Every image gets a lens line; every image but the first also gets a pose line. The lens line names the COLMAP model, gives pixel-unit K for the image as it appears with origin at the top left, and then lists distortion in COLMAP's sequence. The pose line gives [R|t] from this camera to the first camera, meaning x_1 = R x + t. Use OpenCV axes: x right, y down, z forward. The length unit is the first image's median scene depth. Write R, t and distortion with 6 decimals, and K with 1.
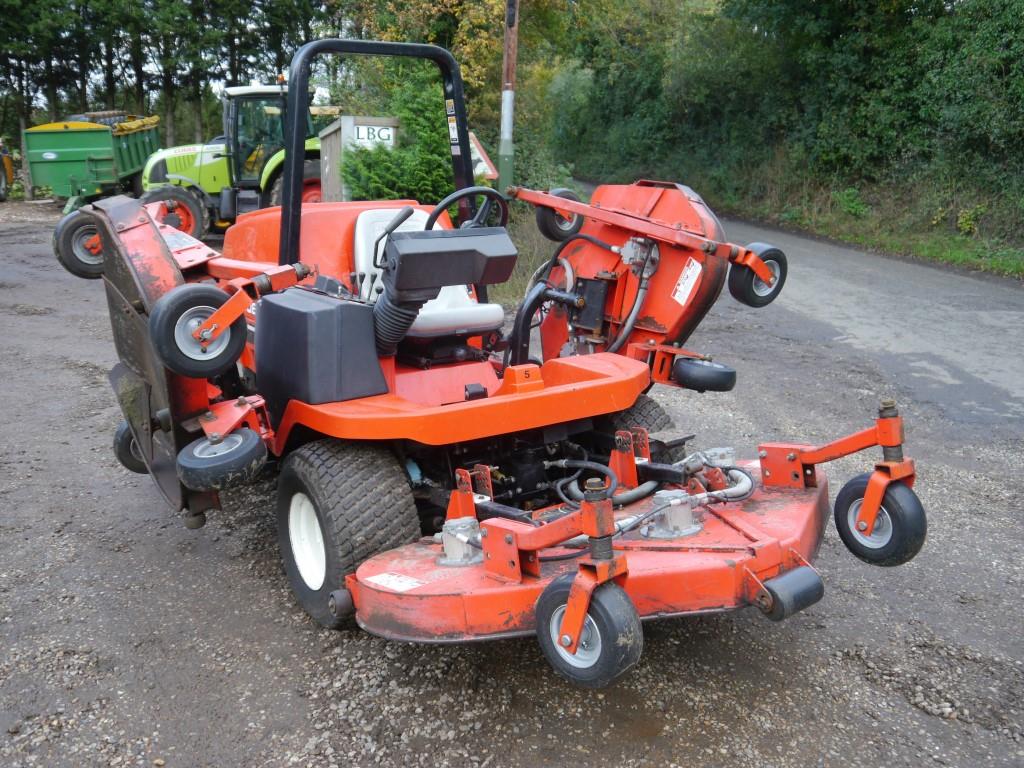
lens RADIAL K [[962.5, 0, 494.0], [0, 962.5, 385.0], [0, 0, 1]] dist [-0.004673, -0.006294]
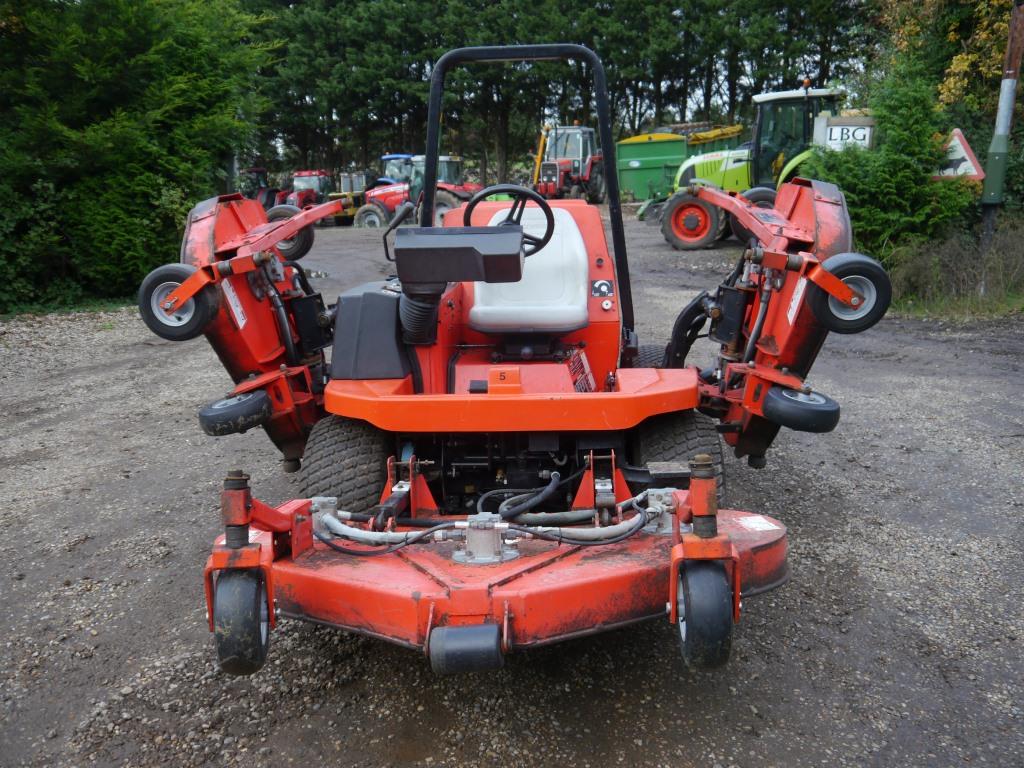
lens RADIAL K [[906.2, 0, 512.0], [0, 906.2, 384.0], [0, 0, 1]] dist [-0.000472, -0.014067]
pose [[0.792260, 0.124545, -0.597338, 0.181356], [-0.121067, 0.991570, 0.046170, -0.014388], [0.598053, 0.035739, 0.800659, 0.081906]]
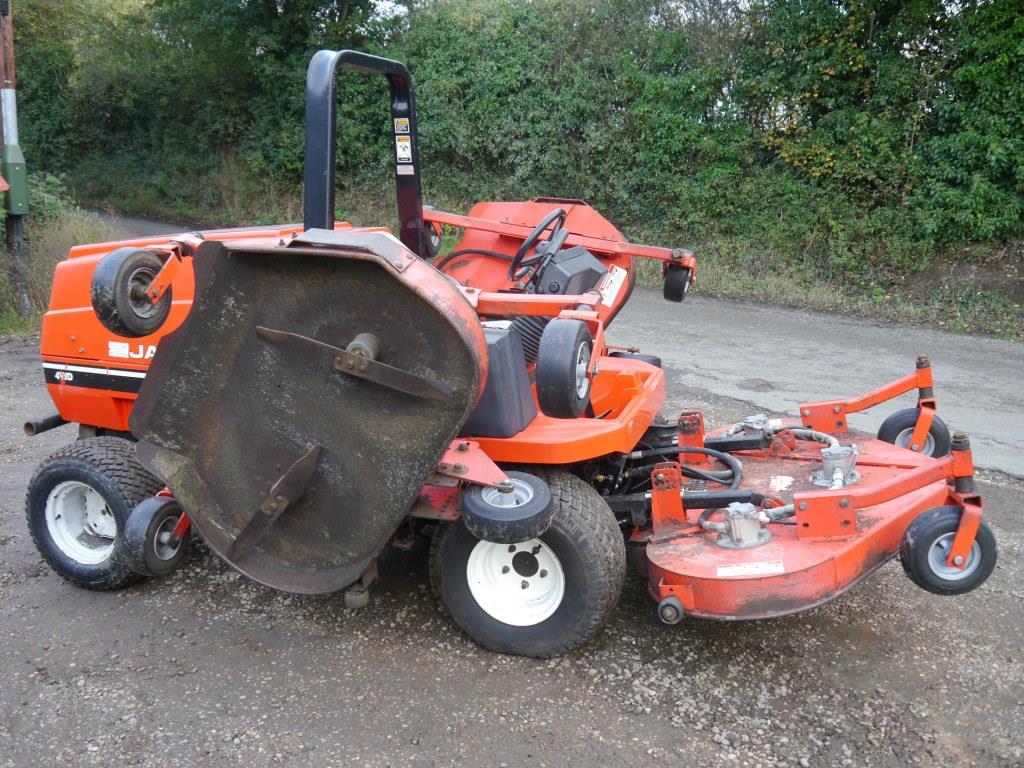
lens RADIAL K [[962.5, 0, 494.0], [0, 962.5, 385.0], [0, 0, 1]] dist [-0.004673, -0.006294]
pose [[0.765482, -0.137932, 0.628500, -0.228575], [0.140122, 0.989047, 0.046396, -0.022499], [-0.628015, 0.052552, 0.776425, 0.072667]]
